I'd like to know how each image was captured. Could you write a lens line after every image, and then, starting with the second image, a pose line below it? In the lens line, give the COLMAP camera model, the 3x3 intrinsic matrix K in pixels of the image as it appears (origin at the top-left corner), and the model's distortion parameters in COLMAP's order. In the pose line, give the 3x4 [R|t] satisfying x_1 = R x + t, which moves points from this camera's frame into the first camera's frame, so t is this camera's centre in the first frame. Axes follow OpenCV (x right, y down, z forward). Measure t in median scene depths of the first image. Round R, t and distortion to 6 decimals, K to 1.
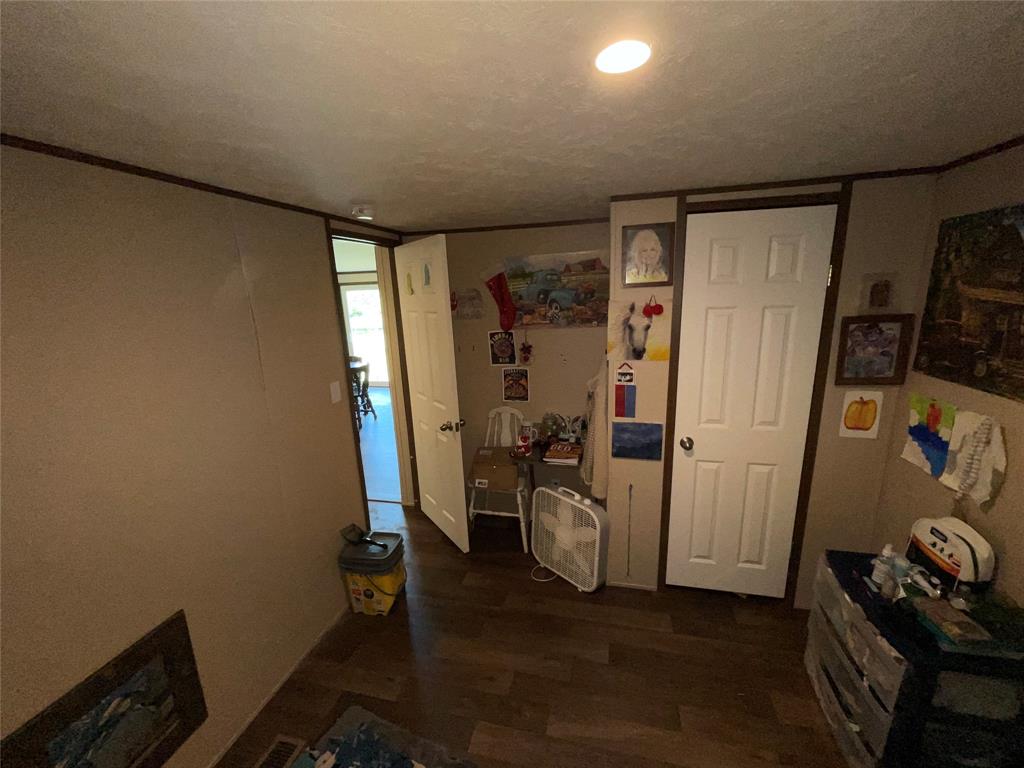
lens RADIAL K [[413.6, 0, 516.2], [0, 413.6, 384.7], [0, 0, 1]] dist [-0.001075, -0.001259]
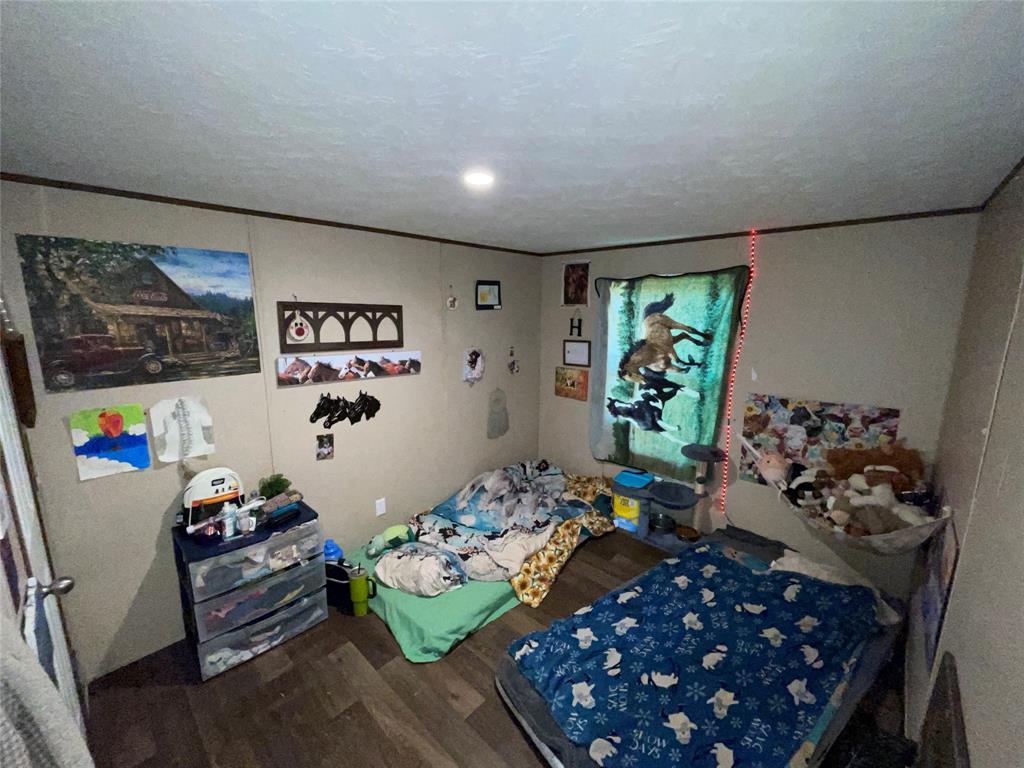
lens RADIAL K [[413.6, 0, 516.2], [0, 413.6, 384.7], [0, 0, 1]] dist [-0.001075, -0.001259]
pose [[-0.865890, -0.060017, 0.496622, -0.478318], [0.139277, 0.924596, 0.354577, -0.272236], [-0.480455, 0.376193, -0.792239, 1.411194]]
